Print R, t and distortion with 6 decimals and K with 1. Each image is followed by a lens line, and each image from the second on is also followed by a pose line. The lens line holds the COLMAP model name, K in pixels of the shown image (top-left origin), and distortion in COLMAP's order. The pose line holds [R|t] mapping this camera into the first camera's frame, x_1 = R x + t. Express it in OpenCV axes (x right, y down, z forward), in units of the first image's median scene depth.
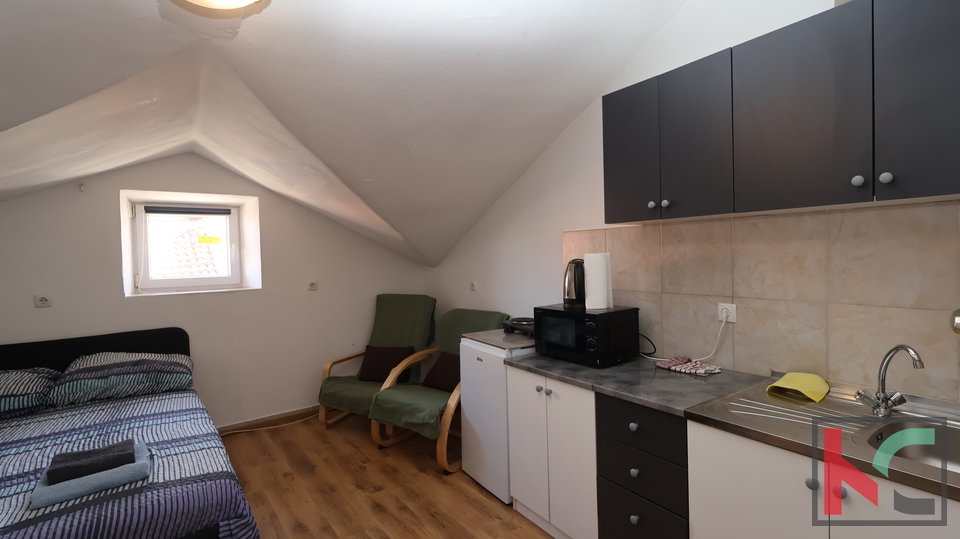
lens RADIAL K [[441.6, 0, 480.0], [0, 441.6, 269.5], [0, 0, 1]] dist [0.000027, 0.000004]
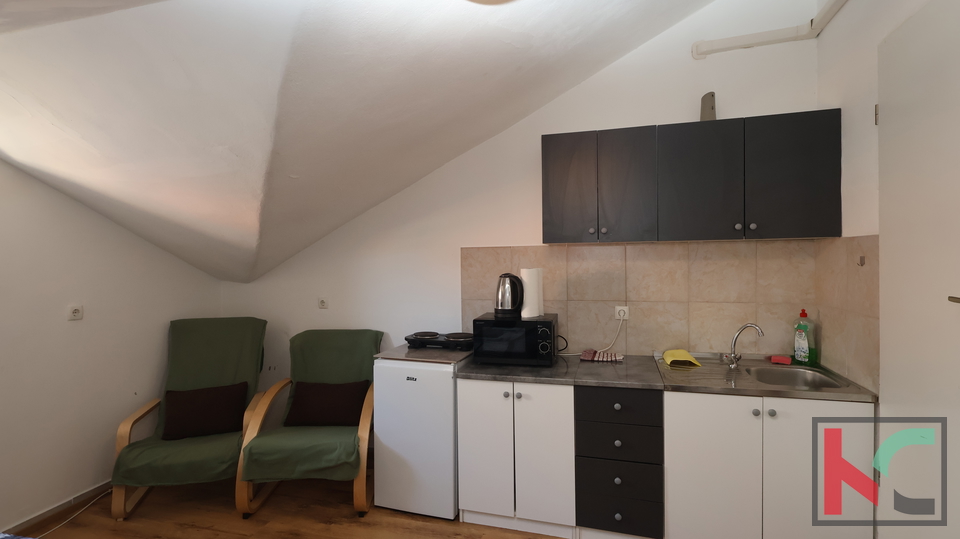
lens RADIAL K [[441.6, 0, 480.0], [0, 441.6, 269.5], [0, 0, 1]] dist [0.000027, 0.000004]
pose [[0.782528, 0.003071, 0.622608, -0.553573], [0.013593, 0.999665, -0.022016, -0.010147], [-0.622467, 0.025691, 0.782224, 0.181202]]
